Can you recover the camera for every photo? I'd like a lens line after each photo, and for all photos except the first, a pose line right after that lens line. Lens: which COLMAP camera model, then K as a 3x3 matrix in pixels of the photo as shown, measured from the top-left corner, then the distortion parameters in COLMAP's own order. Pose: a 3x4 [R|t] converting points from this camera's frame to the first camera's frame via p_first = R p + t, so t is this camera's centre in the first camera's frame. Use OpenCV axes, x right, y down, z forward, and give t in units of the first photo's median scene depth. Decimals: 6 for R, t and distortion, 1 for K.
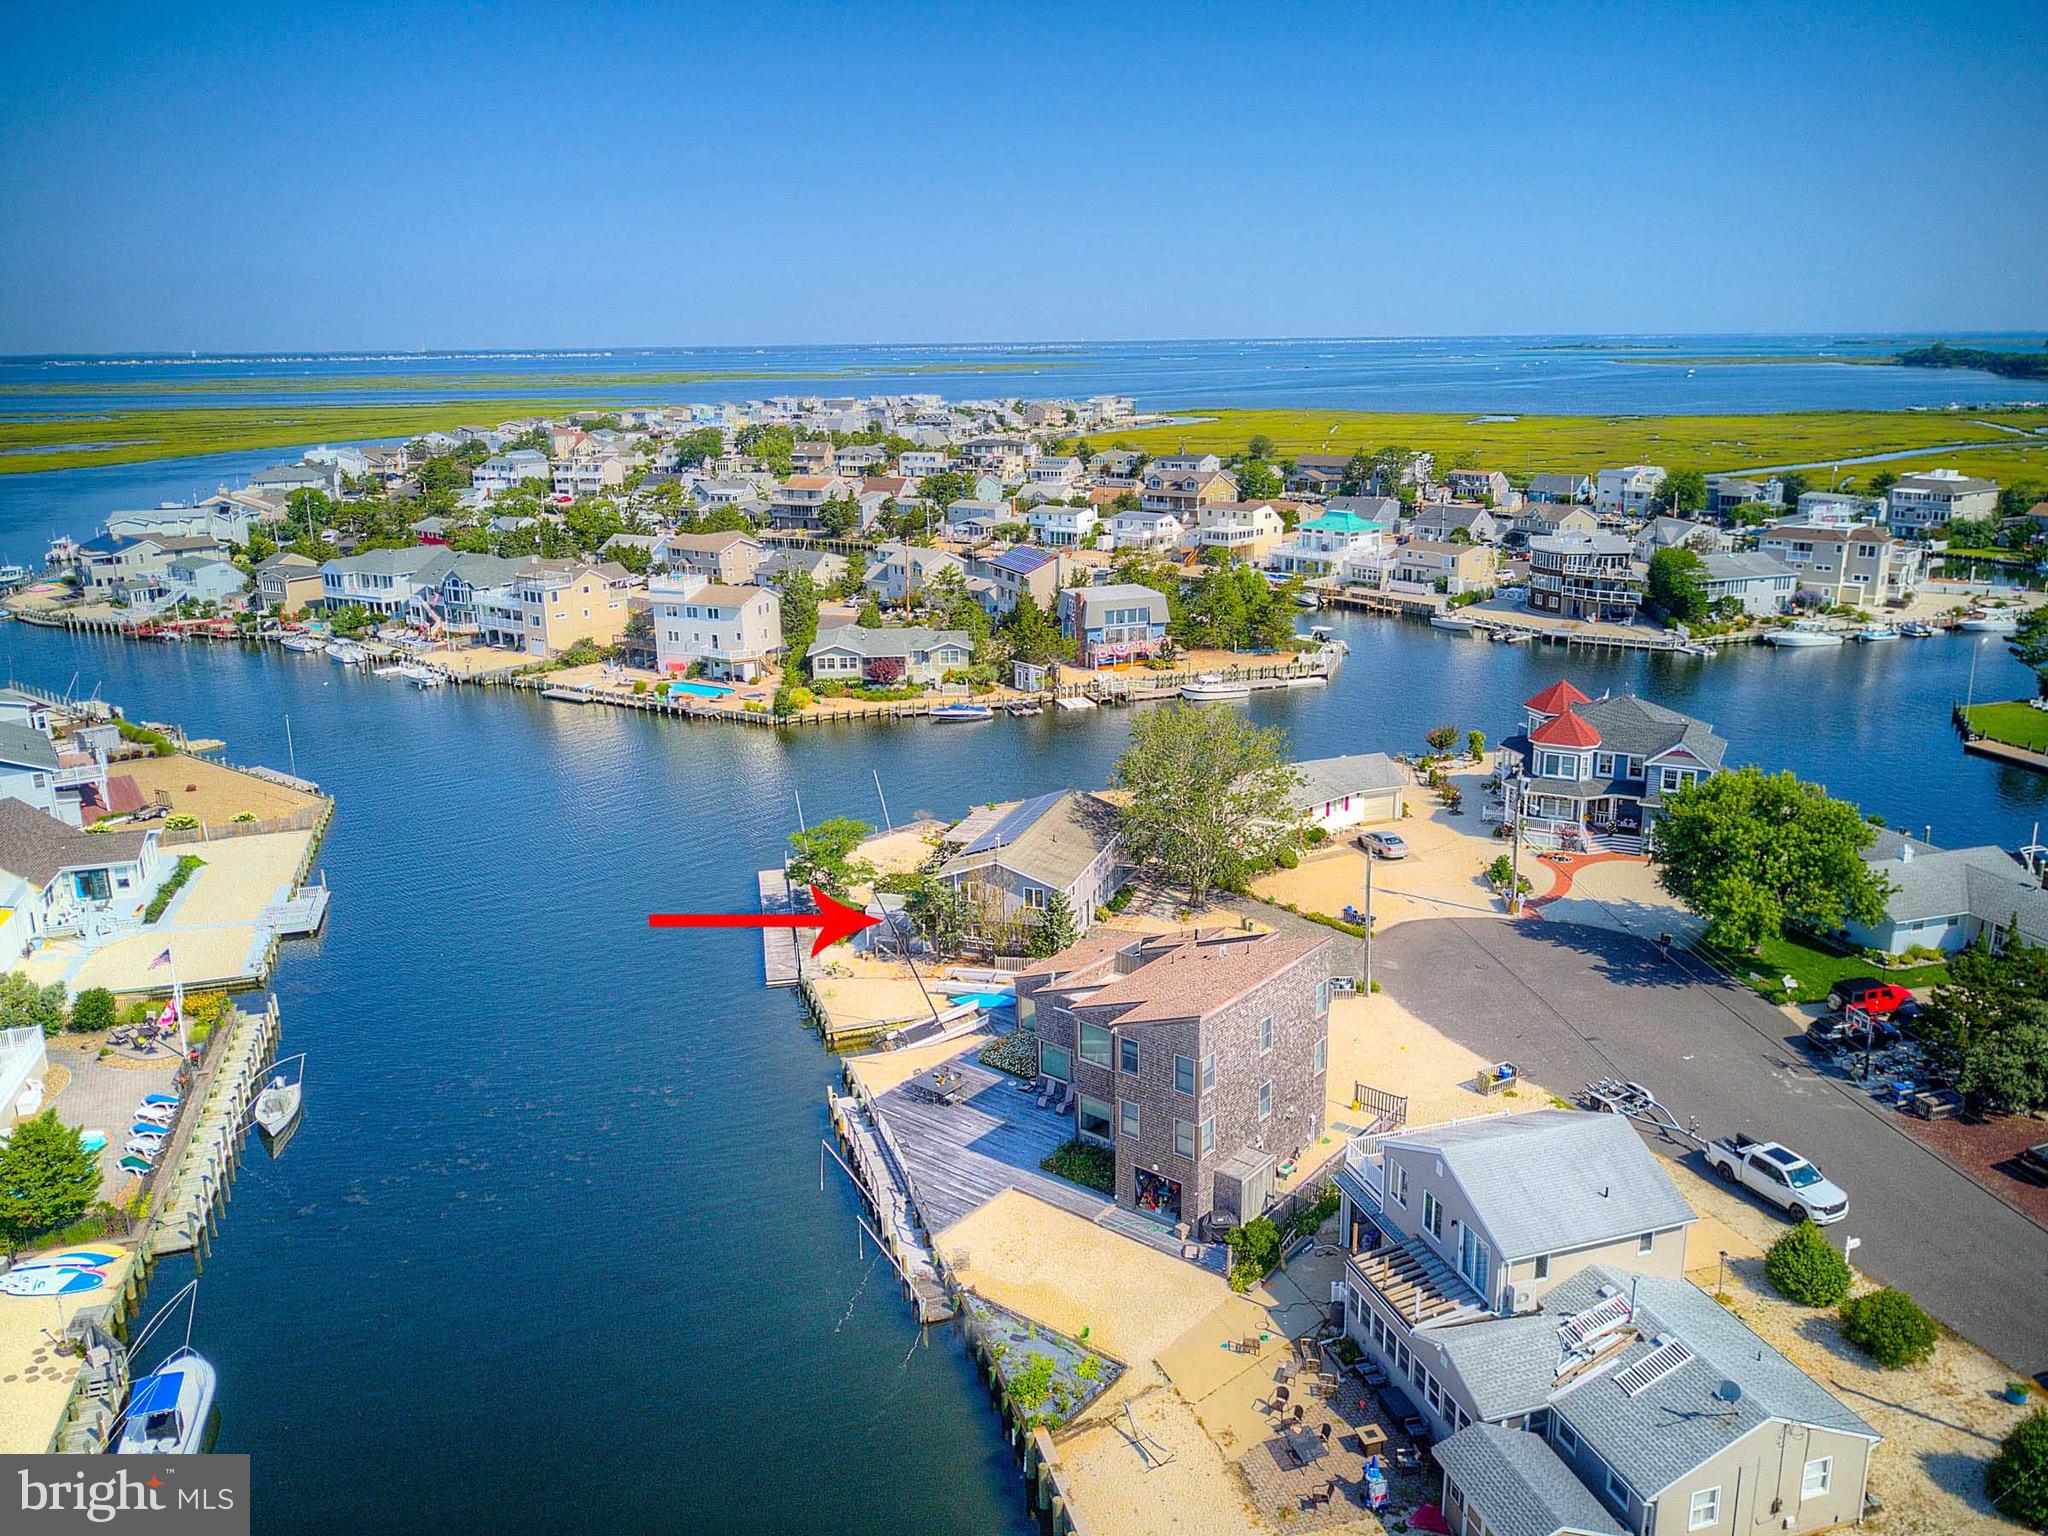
lens RADIAL K [[1549.5, 0, 1037.8], [0, 1549.5, 778.2], [0, 0, 1]] dist [0.068546, -0.142071]
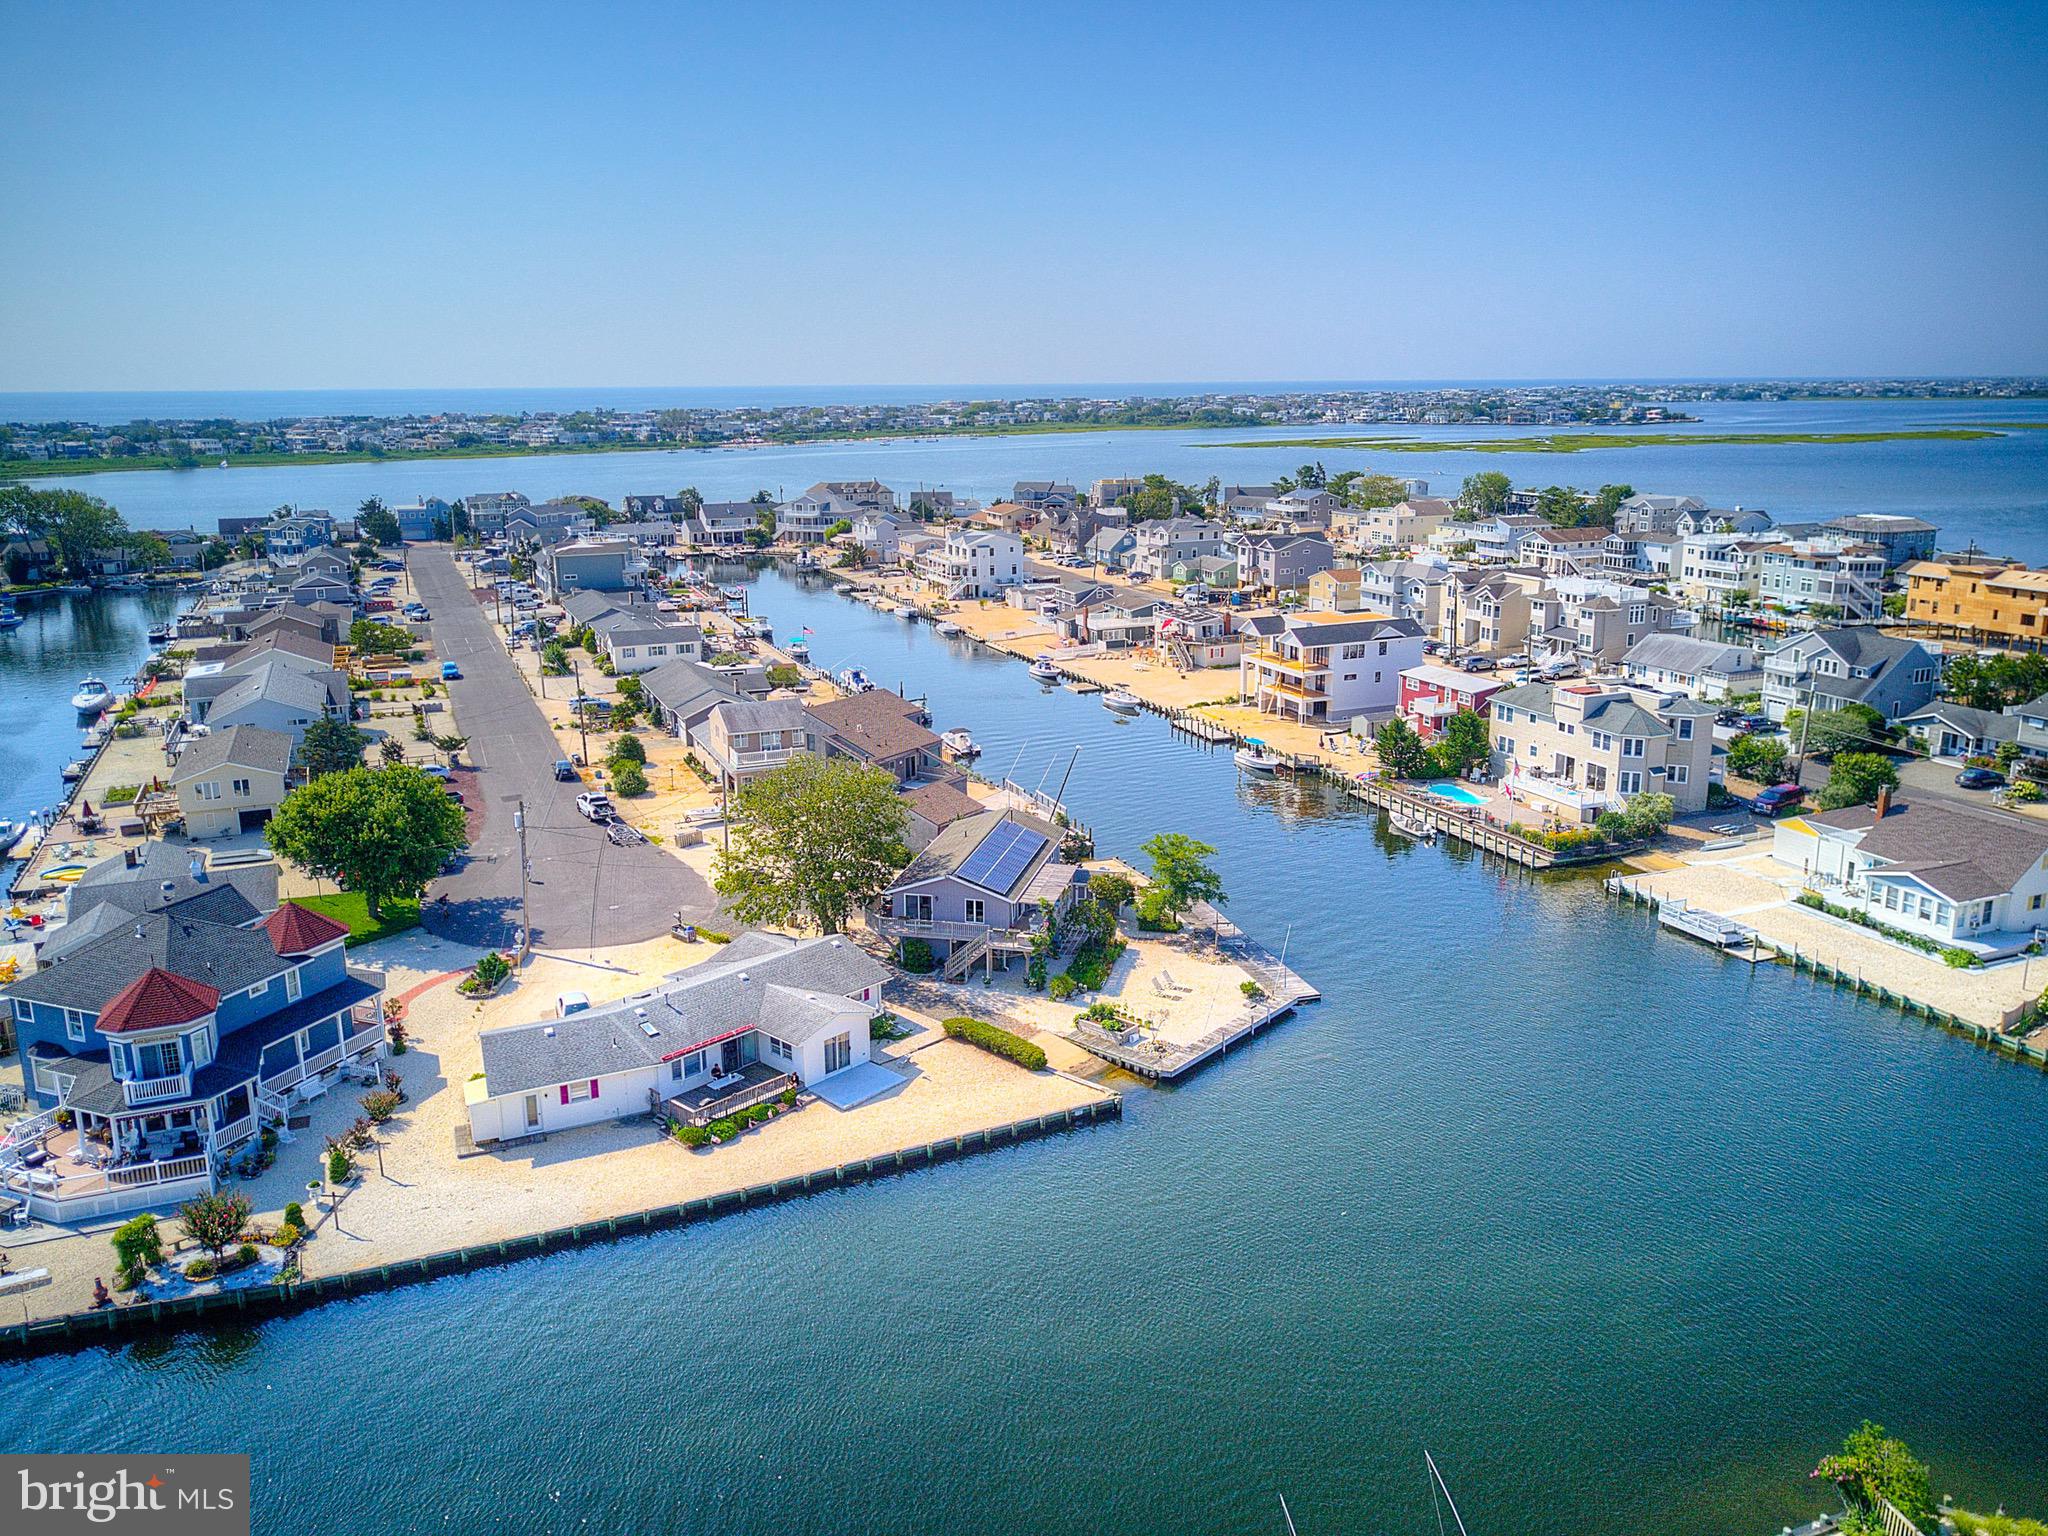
lens RADIAL K [[1549.5, 0, 1037.8], [0, 1549.5, 778.2], [0, 0, 1]] dist [0.068546, -0.142071]
pose [[-0.994815, 0.046586, -0.090402, 0.031473], [-0.004732, 0.866744, 0.498730, -0.299290], [0.101590, 0.496572, -0.862030, 1.055504]]
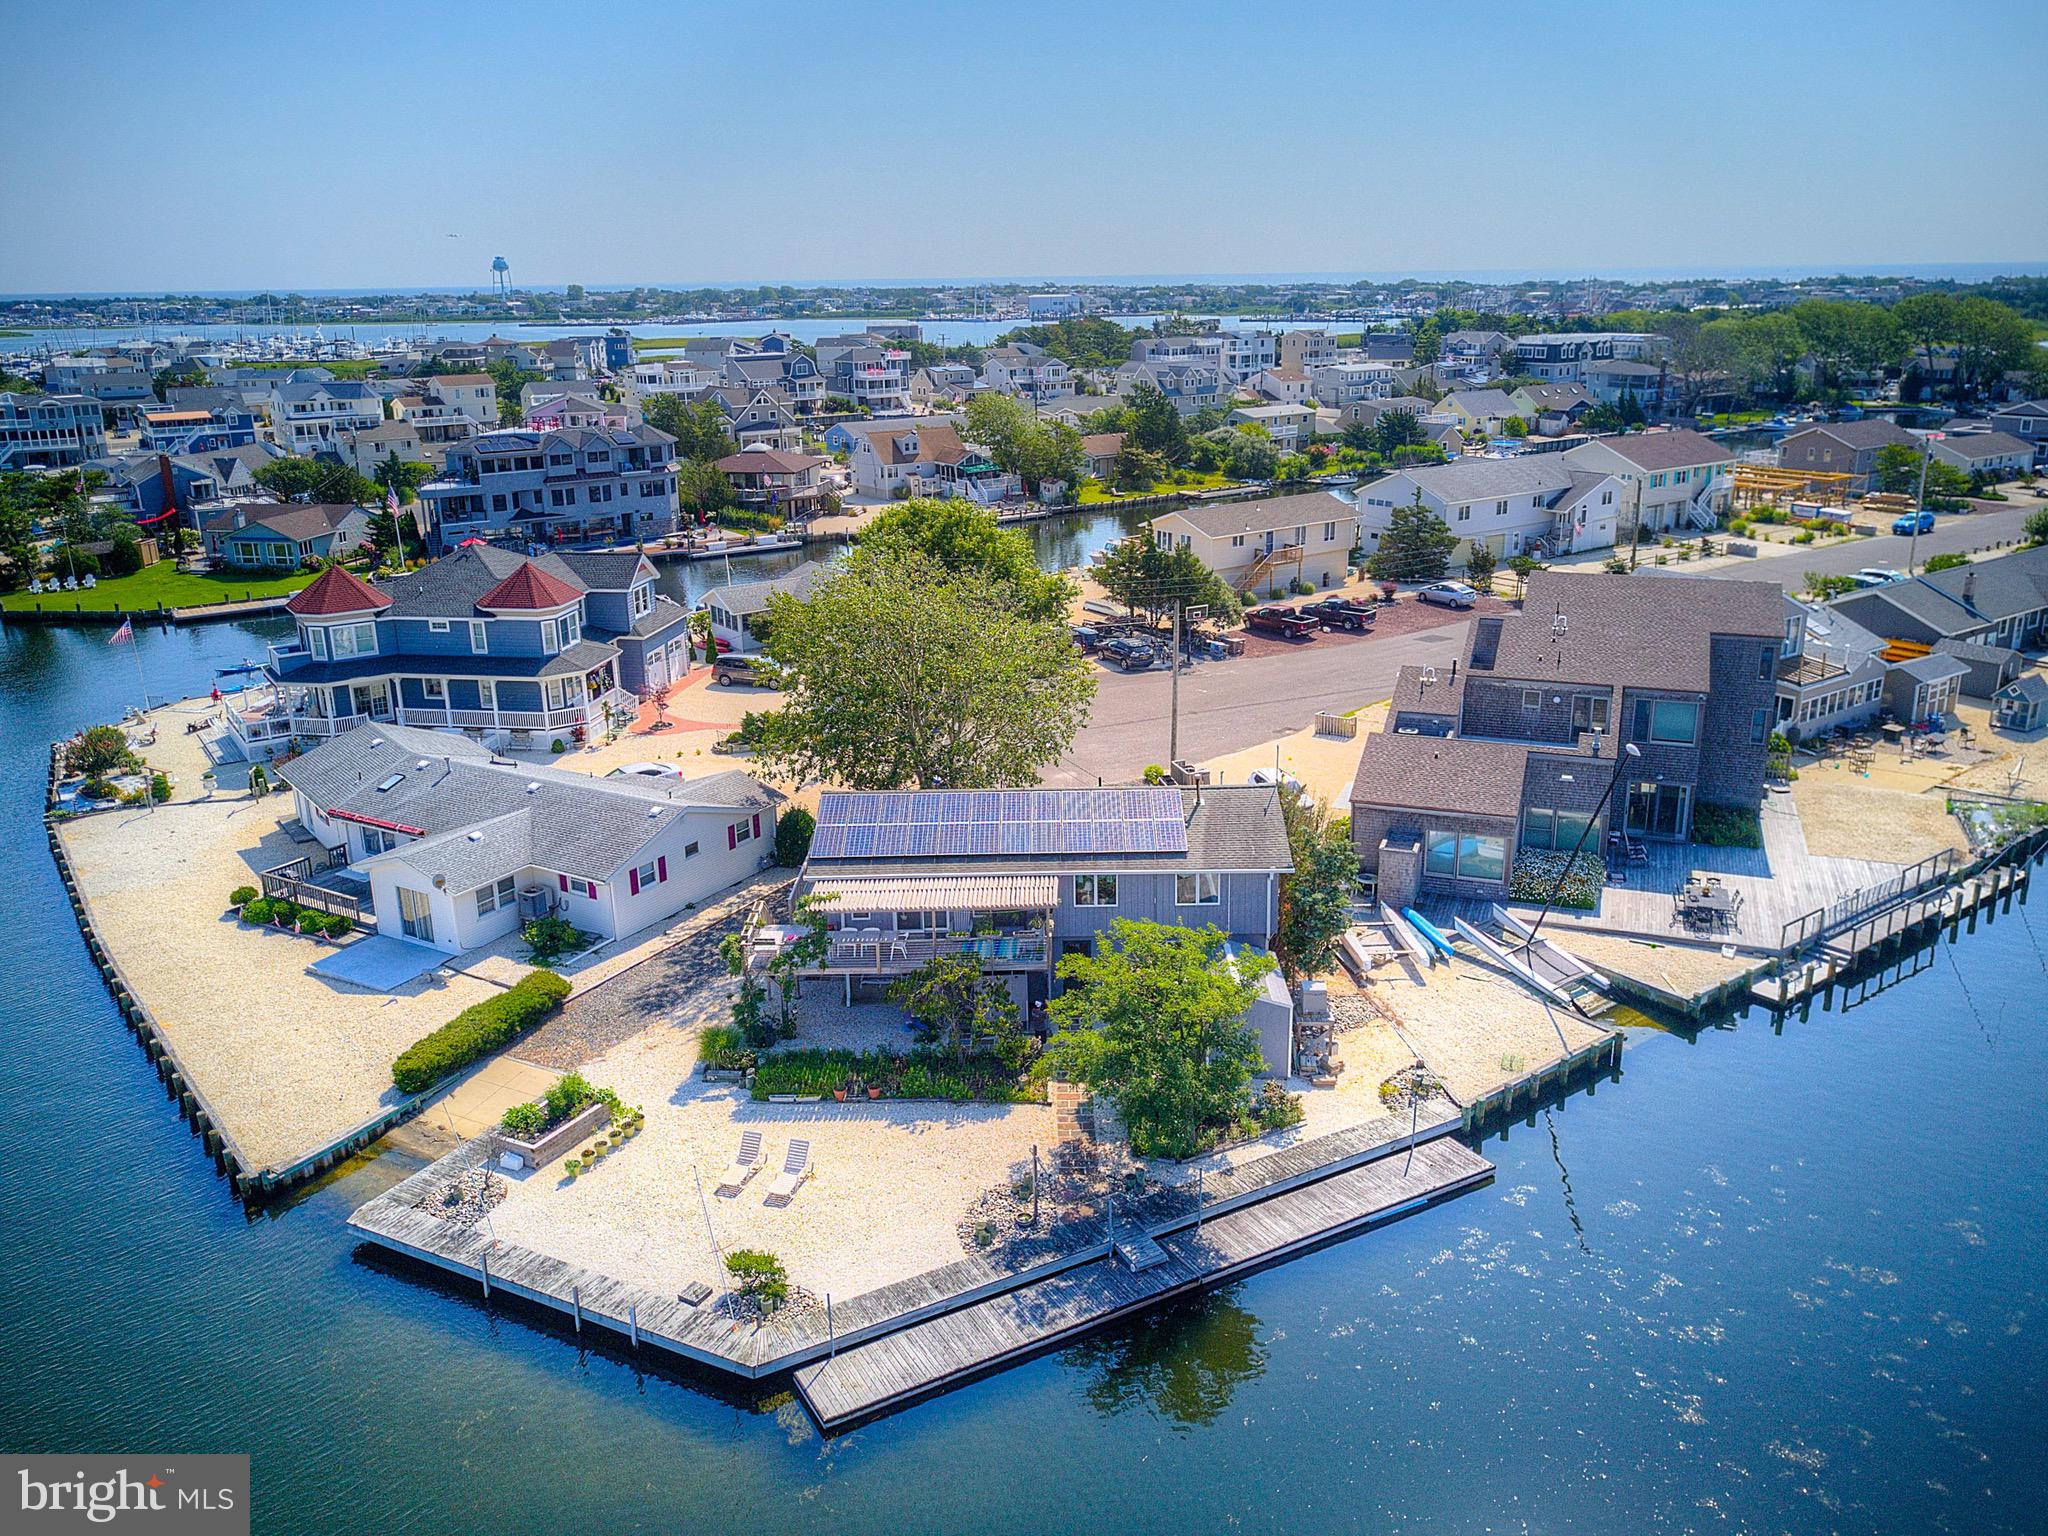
lens RADIAL K [[1562.7, 0, 1038.6], [0, 1562.7, 763.2], [0, 0, 1]] dist [0.007070, -0.003177]
pose [[-0.312393, -0.264588, 0.912362, -0.279918], [0.274982, 0.894123, 0.353452, -0.098479], [-0.909283, 0.361299, -0.206560, 0.618593]]
